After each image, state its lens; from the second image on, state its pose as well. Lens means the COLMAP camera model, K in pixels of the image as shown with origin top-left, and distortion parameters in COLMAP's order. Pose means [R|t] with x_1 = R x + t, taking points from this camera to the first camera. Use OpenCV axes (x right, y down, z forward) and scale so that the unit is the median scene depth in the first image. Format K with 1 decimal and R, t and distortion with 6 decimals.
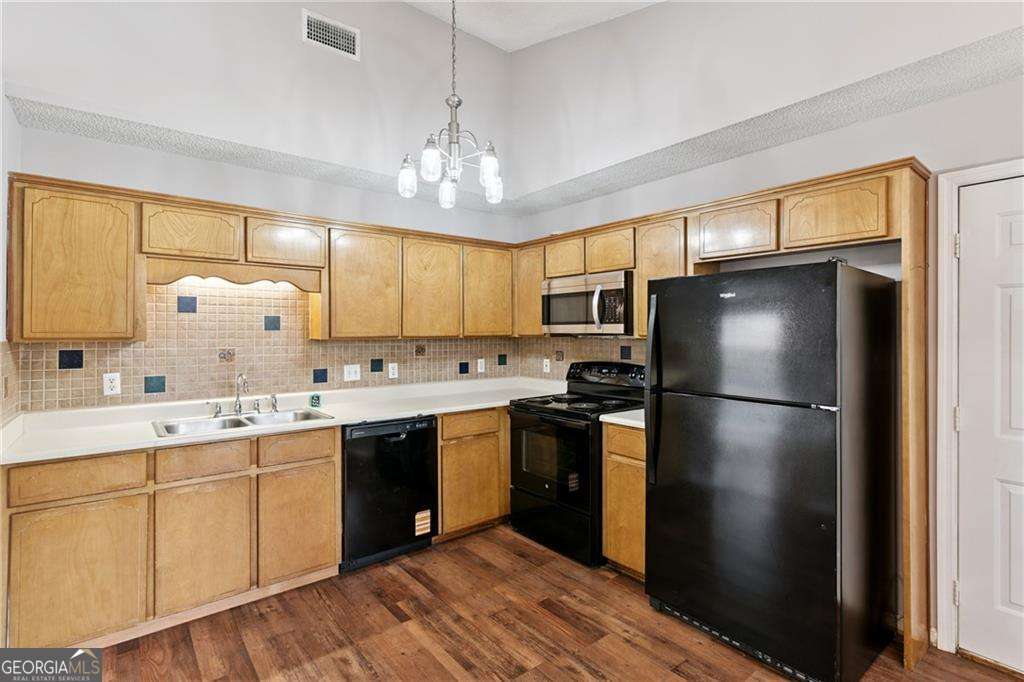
lens RADIAL K [[490.5, 0, 502.3], [0, 490.5, 338.6], [0, 0, 1]] dist [-0.004862, -0.001577]
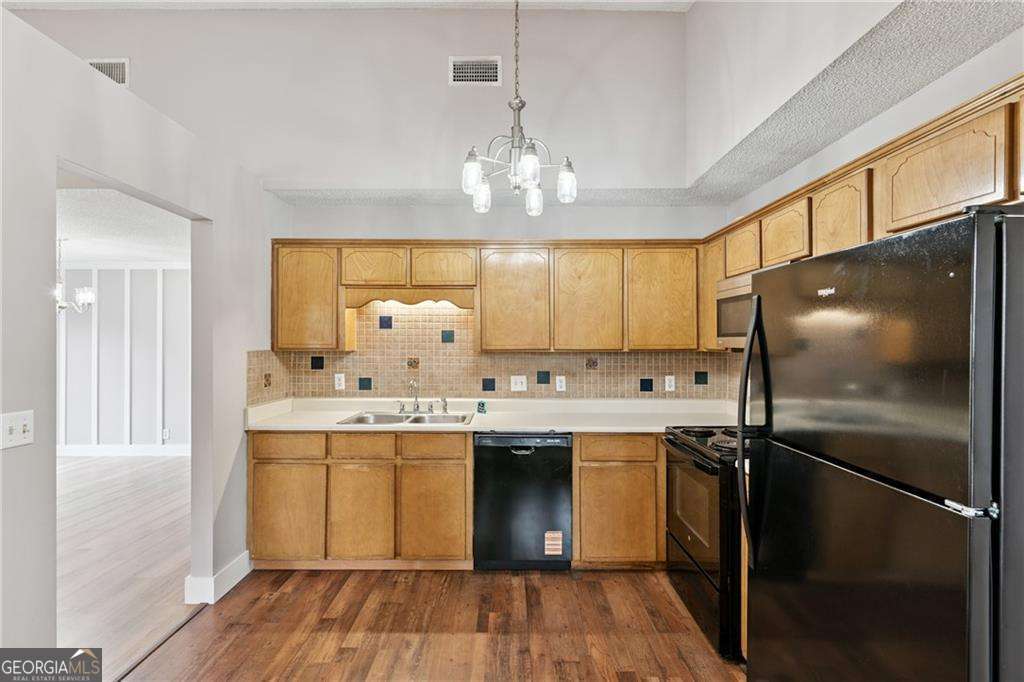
lens RADIAL K [[490.5, 0, 506.1], [0, 490.5, 347.0], [0, 0, 1]] dist [-0.004862, -0.001577]
pose [[0.778465, 0.010623, -0.627598, 0.398165], [-0.011476, 0.999931, 0.002691, -0.012420], [0.627583, 0.005108, 0.778533, 0.205296]]
